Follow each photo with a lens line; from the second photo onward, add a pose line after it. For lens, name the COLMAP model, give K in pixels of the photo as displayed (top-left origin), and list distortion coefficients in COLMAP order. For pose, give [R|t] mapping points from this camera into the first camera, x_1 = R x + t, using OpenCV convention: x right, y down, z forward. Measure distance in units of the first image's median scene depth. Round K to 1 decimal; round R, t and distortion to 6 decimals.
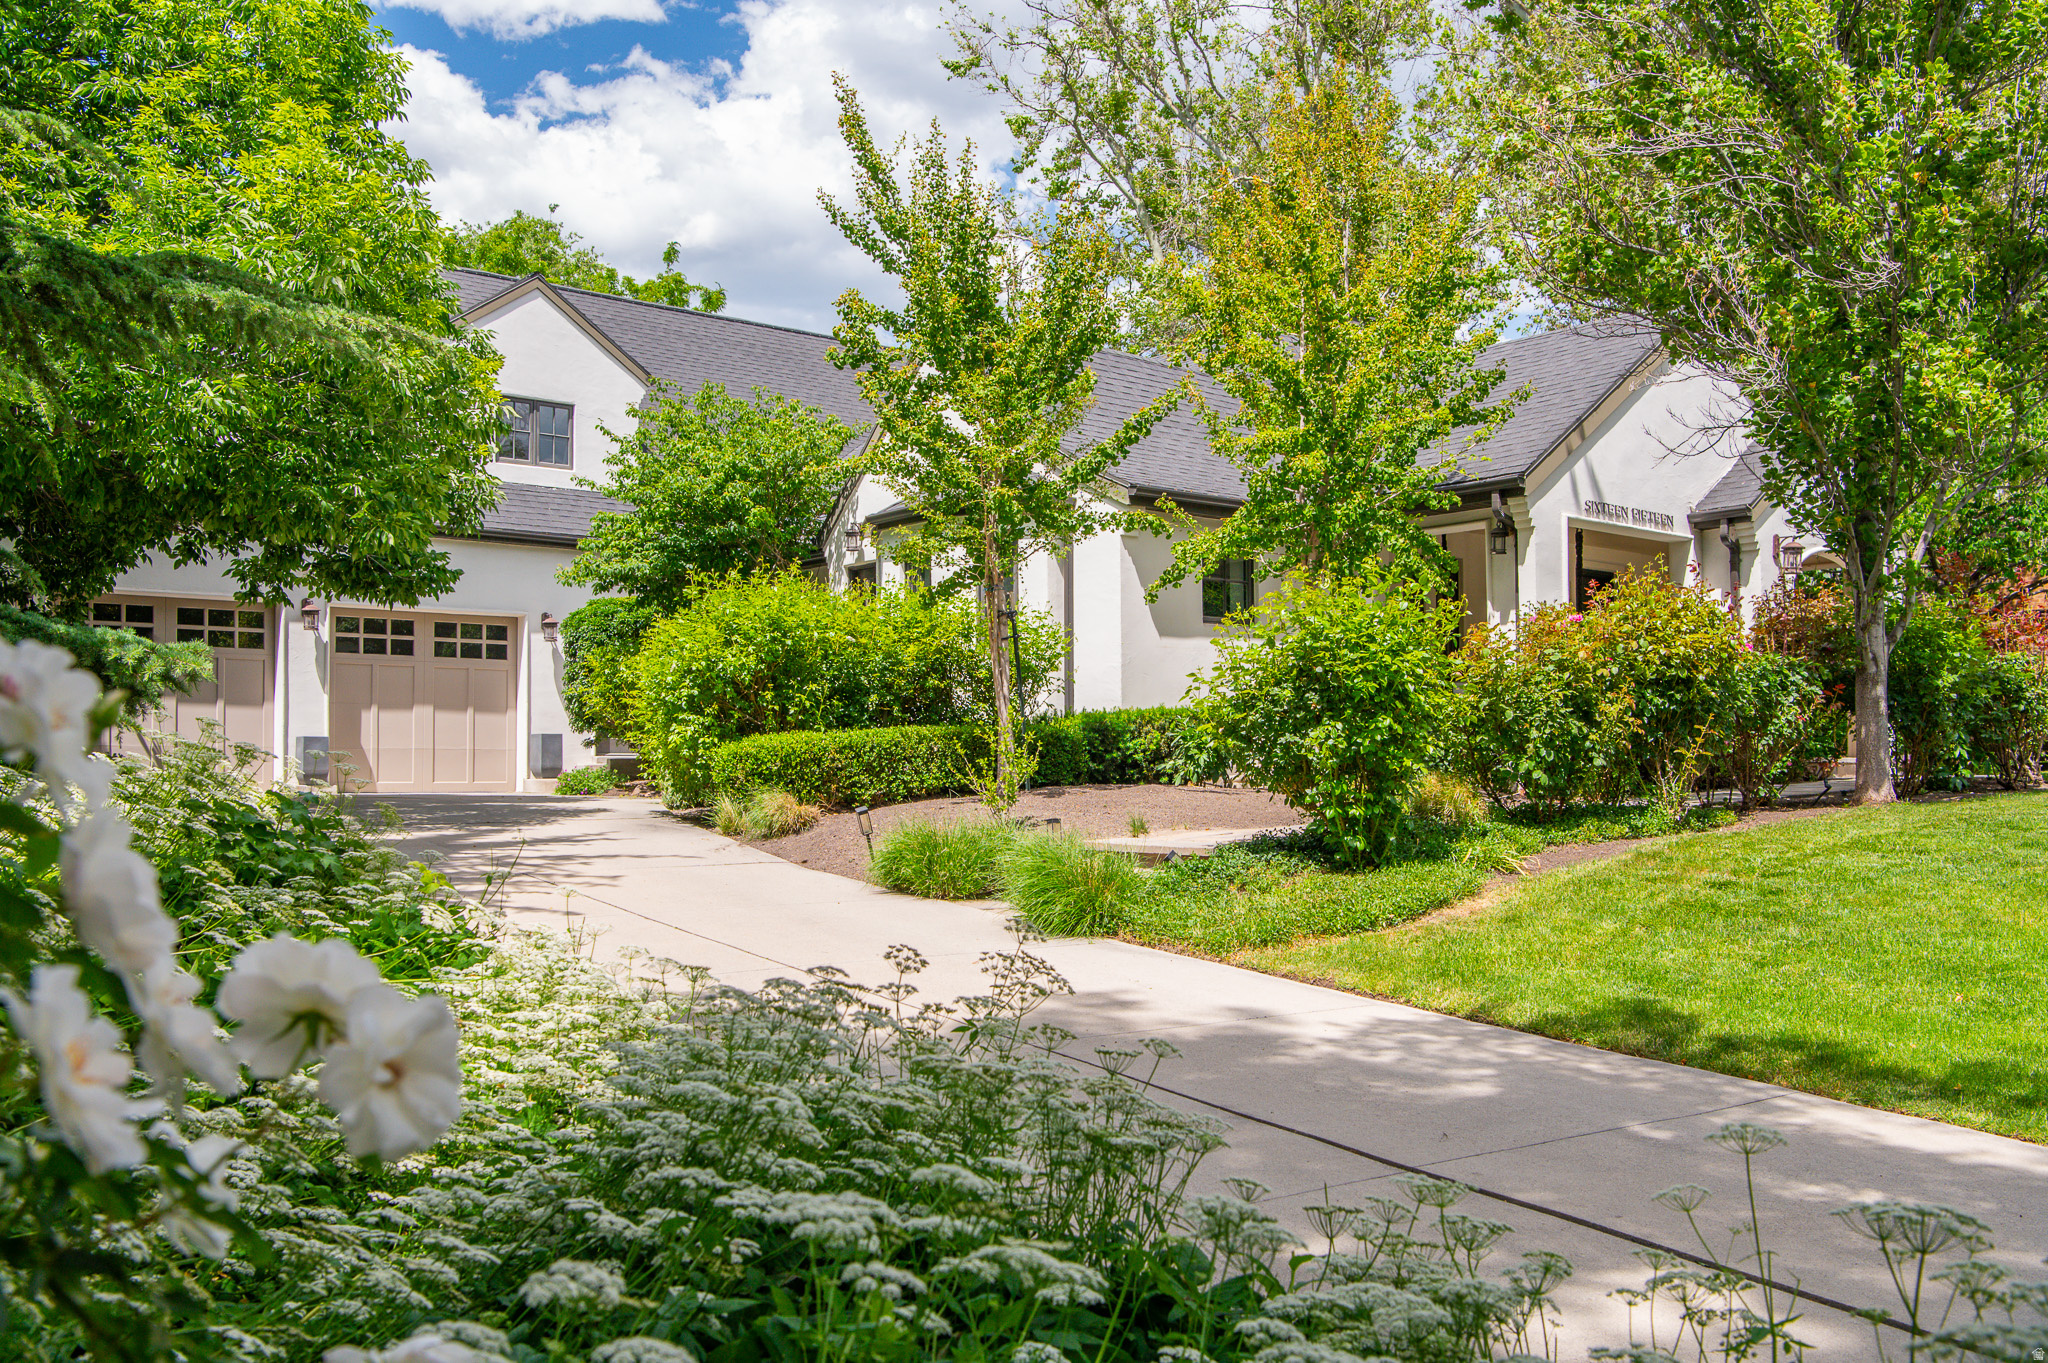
lens RADIAL K [[1777.0, 0, 1032.6], [0, 1777.0, 705.1], [0, 0, 1]] dist [-0.021949, 0.001630]
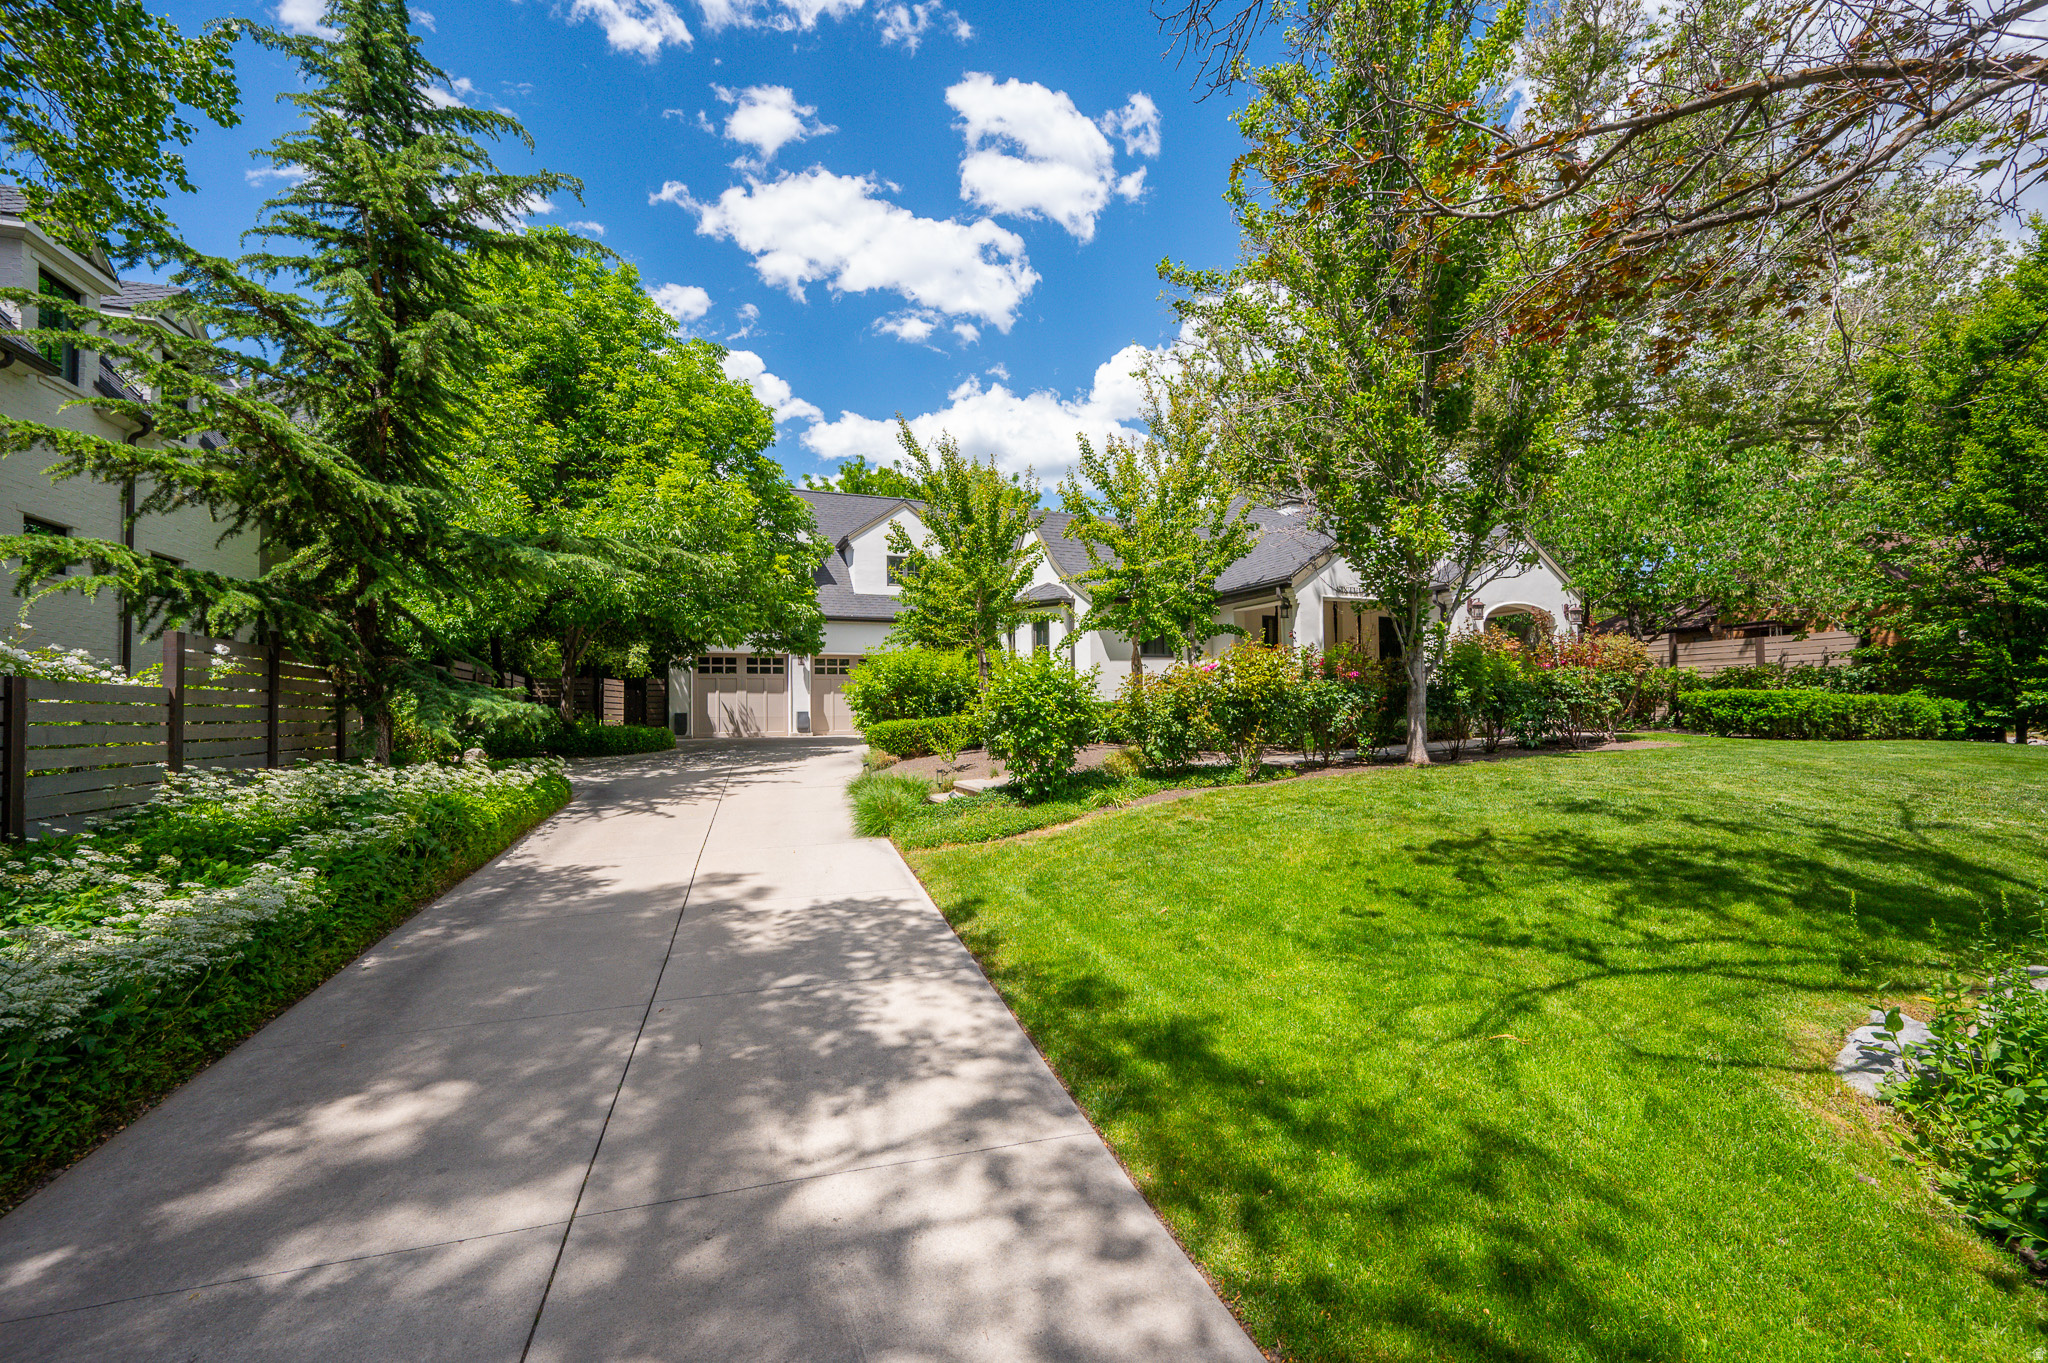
lens RADIAL K [[835.7, 0, 1024.0], [0, 835.7, 681.5], [0, 0, 1]] dist [-0.003938, -0.000216]
pose [[0.954244, -0.017778, -0.298501, 0.310064], [0.020056, 0.999788, 0.004571, -0.032676], [0.298357, -0.010349, 0.954398, 0.079174]]
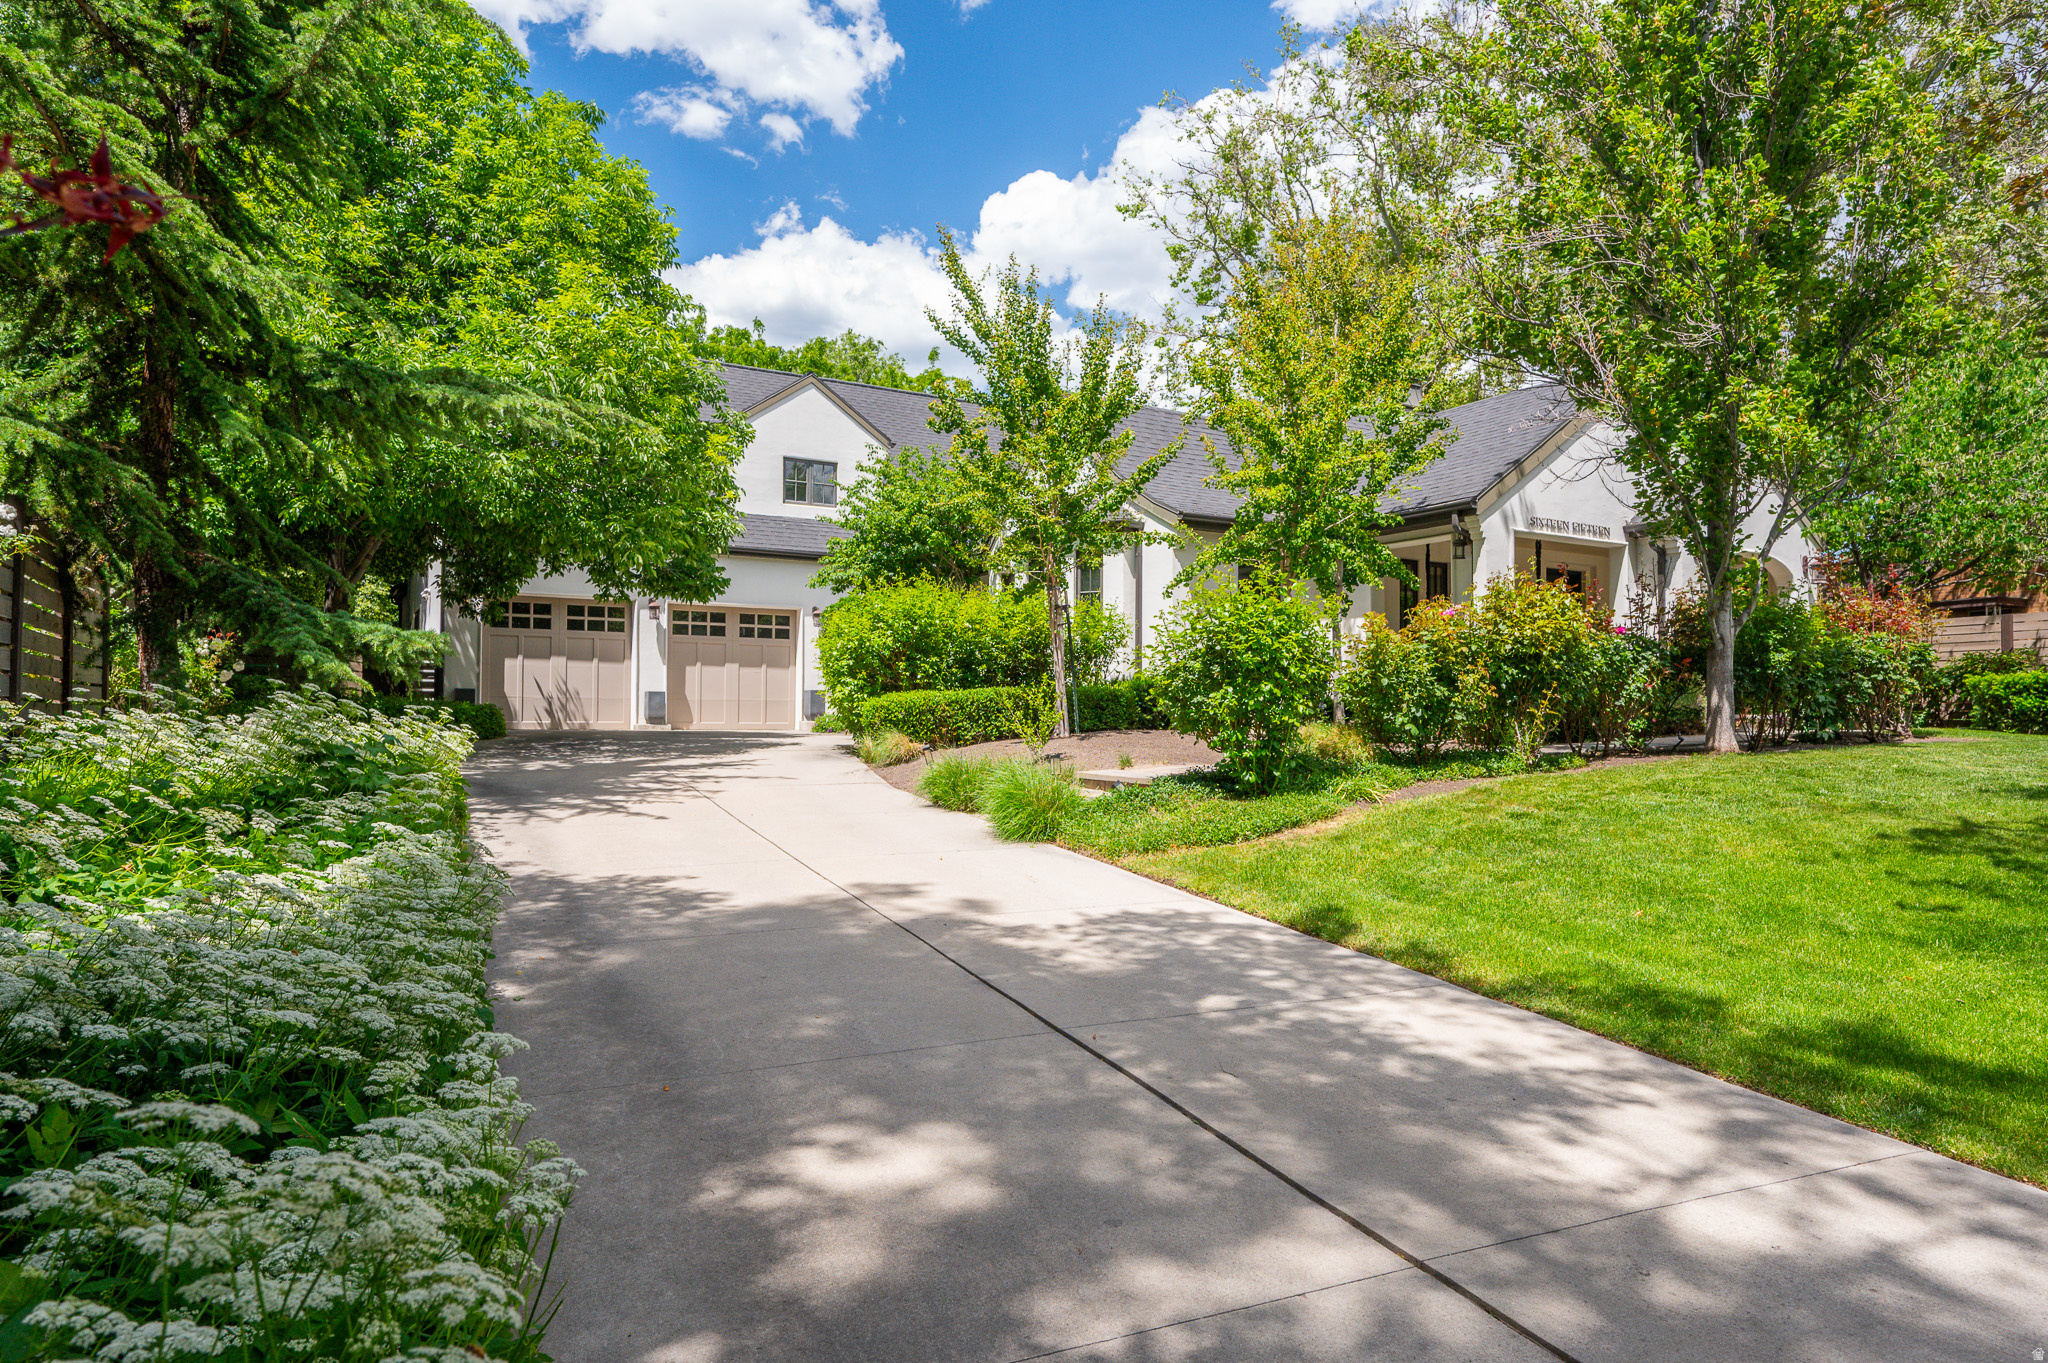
lens RADIAL K [[1256.6, 0, 1024.0], [0, 1256.6, 681.5], [0, 0, 1]] dist [-0.000224, -0.001249]
pose [[0.985952, 0.004267, -0.166975, 0.117569], [-0.002658, 0.999948, 0.009853, -0.002522], [0.167008, -0.009270, 0.985912, 0.023728]]
